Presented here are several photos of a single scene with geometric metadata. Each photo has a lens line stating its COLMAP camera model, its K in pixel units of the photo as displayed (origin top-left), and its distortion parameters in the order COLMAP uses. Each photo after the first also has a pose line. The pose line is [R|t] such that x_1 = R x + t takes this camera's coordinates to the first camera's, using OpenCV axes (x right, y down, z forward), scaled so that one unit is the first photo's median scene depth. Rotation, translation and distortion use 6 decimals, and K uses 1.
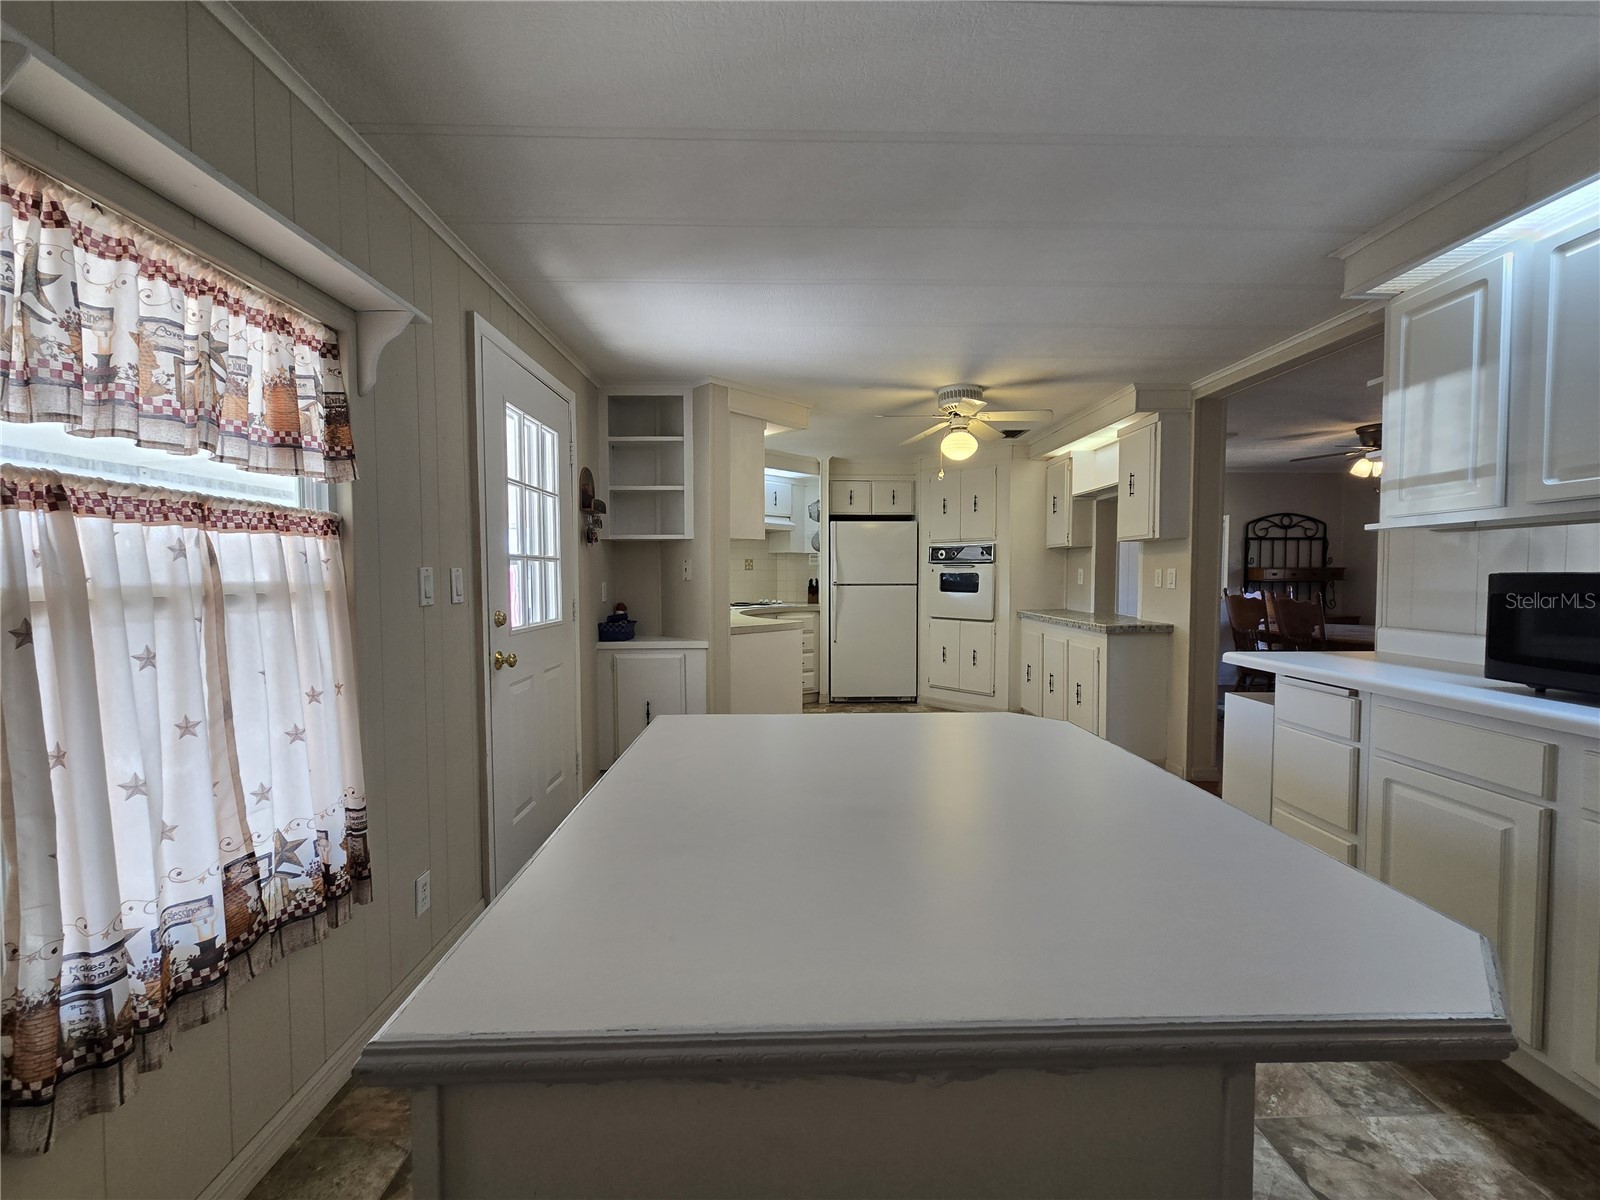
lens RADIAL K [[652.4, 0, 800.0], [0, 652.4, 600.0], [0, 0, 1]] dist [-0.002515, -0.000137]
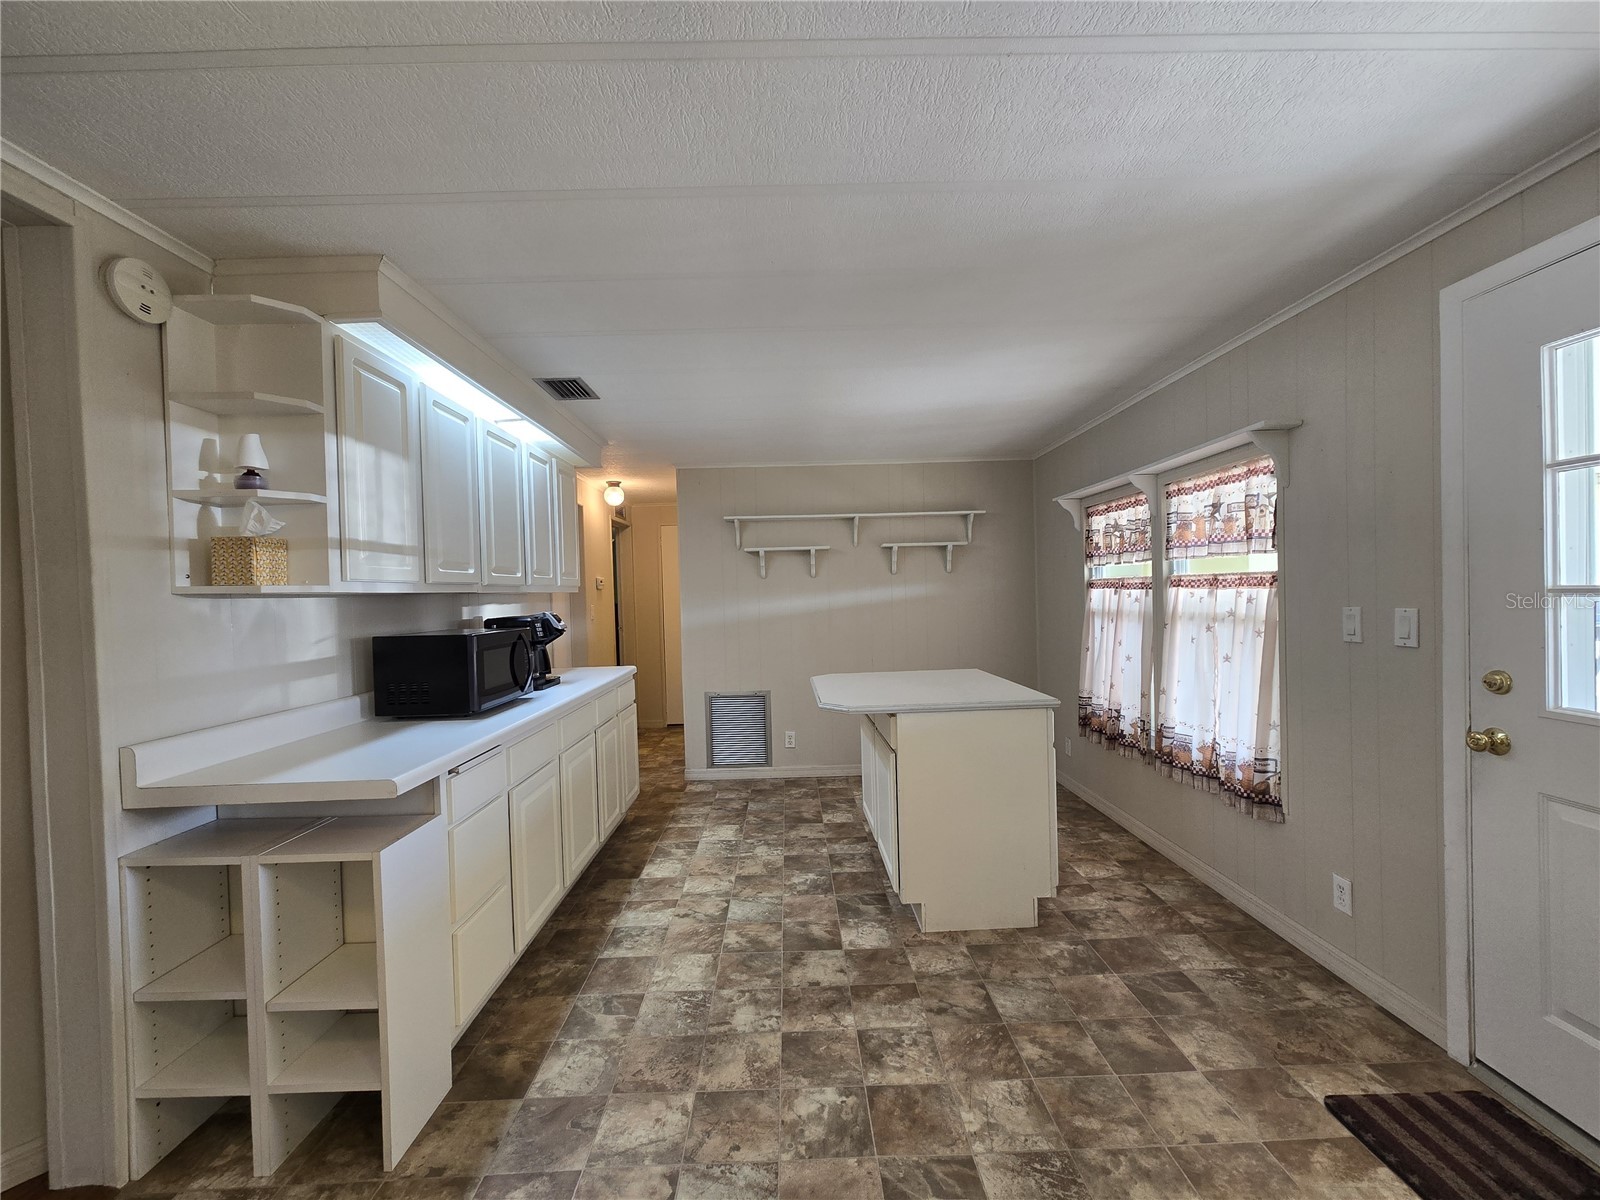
lens RADIAL K [[652.4, 0, 800.0], [0, 652.4, 600.0], [0, 0, 1]] dist [-0.002515, -0.000137]
pose [[-0.999605, 0.028067, 0.001736, 0.300987], [0.028117, 0.998482, 0.047353, -0.123190], [-0.000405, 0.047383, -0.998877, 1.837175]]
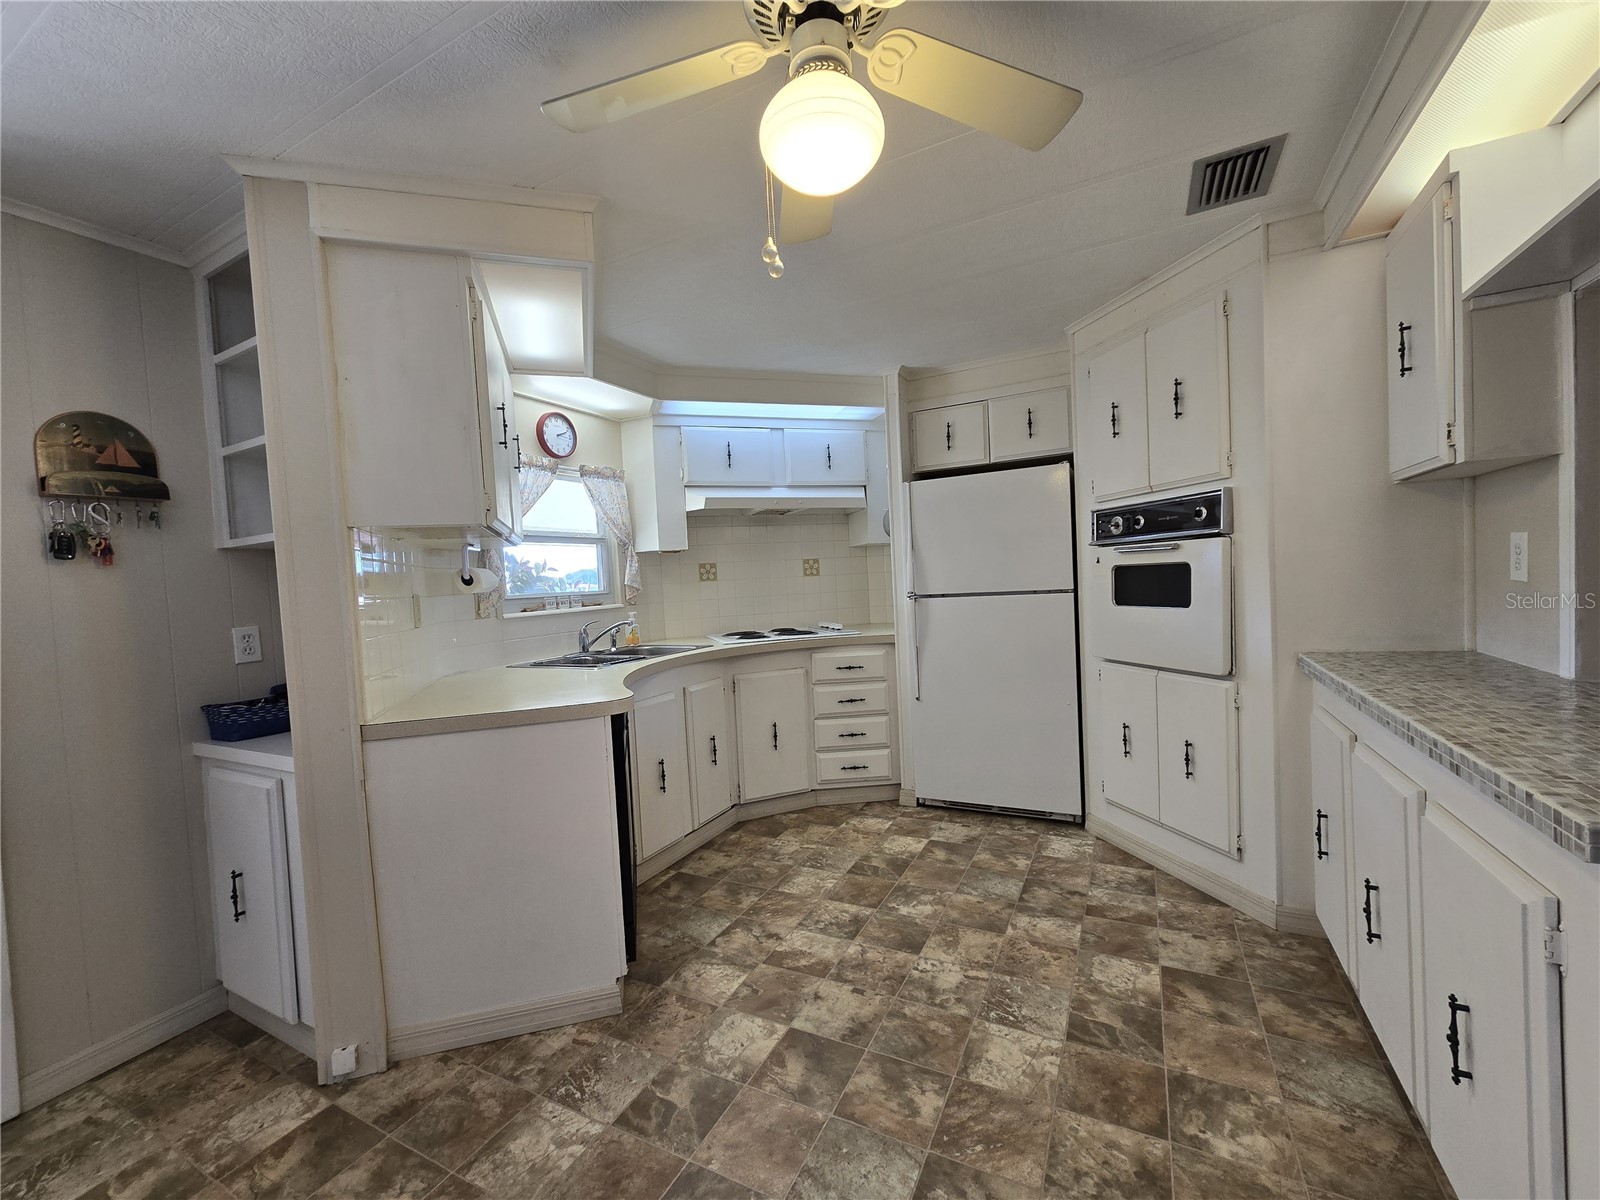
lens RADIAL K [[632.7, 0, 830.6], [0, 632.7, 600.0], [0, 0, 1]] dist [0.012251, -0.000093]
pose [[0.886749, -0.032640, -0.461097, 0.255888], [0.037919, 0.999278, 0.002185, -0.026374], [0.460692, -0.019422, 0.887347, 0.525048]]
